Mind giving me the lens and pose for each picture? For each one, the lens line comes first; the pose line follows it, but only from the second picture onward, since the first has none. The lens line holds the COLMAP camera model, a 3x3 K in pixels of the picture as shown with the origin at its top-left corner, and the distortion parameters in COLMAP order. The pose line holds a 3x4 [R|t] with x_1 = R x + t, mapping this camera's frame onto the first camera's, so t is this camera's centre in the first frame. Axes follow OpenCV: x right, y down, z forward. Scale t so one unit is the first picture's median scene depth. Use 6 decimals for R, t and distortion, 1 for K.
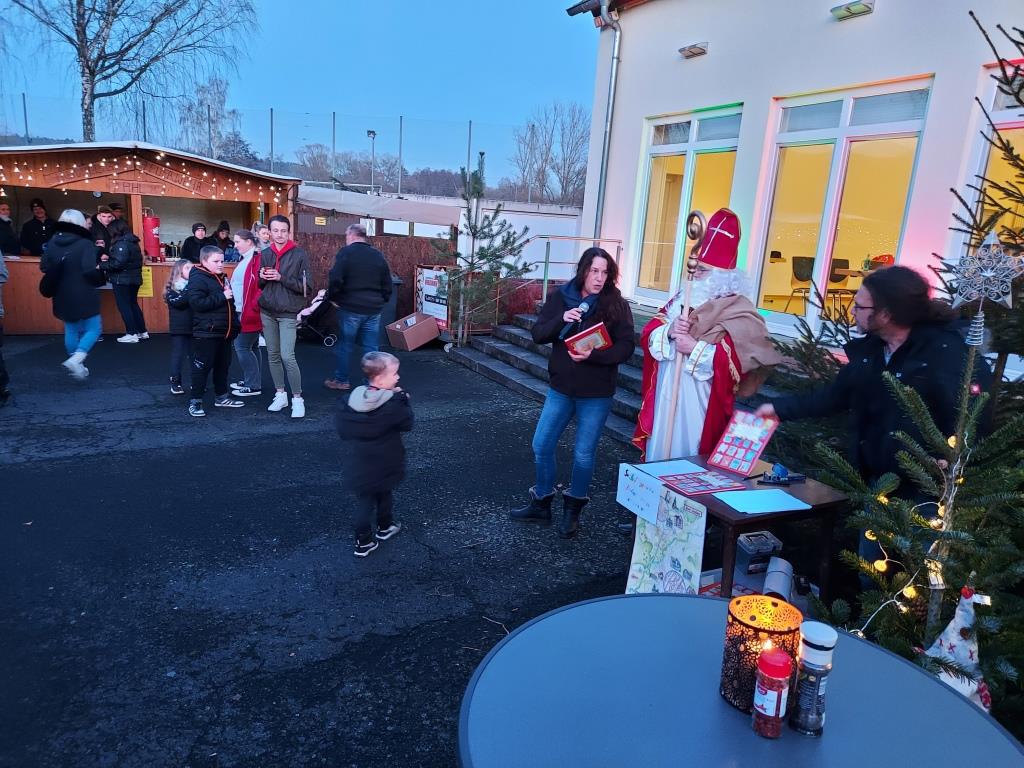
lens RADIAL K [[742.1, 0, 496.8], [0, 742.1, 396.9], [0, 0, 1]] dist [0.058555, -0.020940]
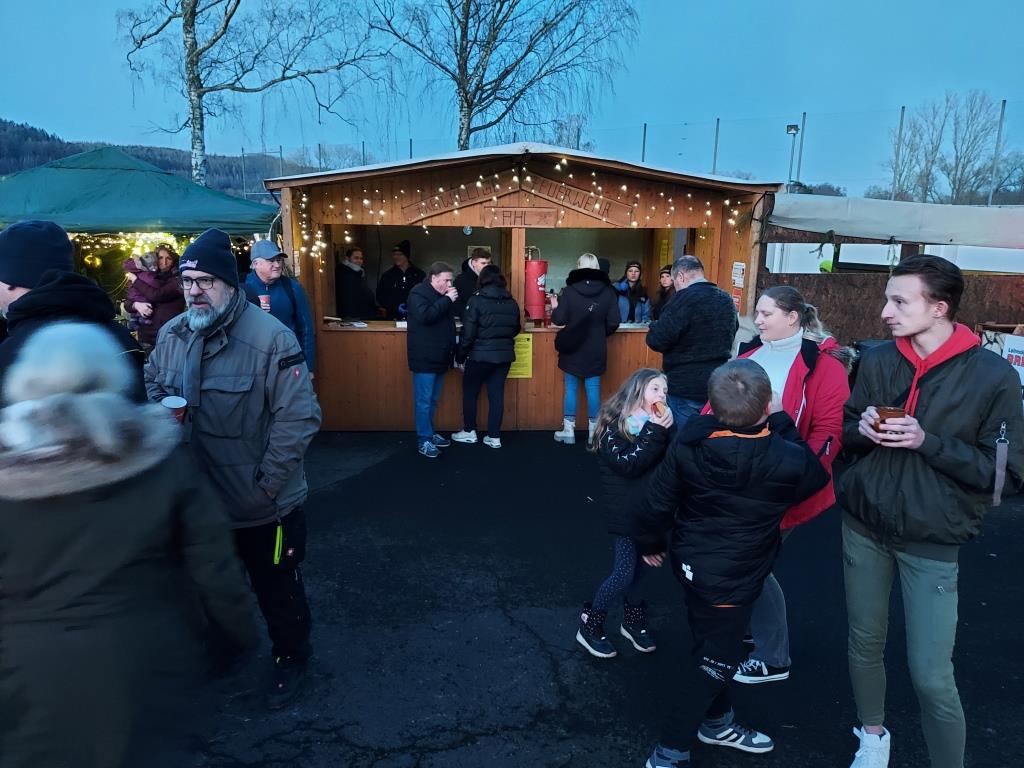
lens RADIAL K [[742.1, 0, 514.1], [0, 742.1, 385.5], [0, 0, 1]] dist [0.058555, -0.020940]
pose [[0.916378, 0.032817, -0.398966, -0.211081], [-0.050370, 0.998166, -0.033588, -0.104726], [0.397131, 0.050875, 0.916351, 0.394176]]
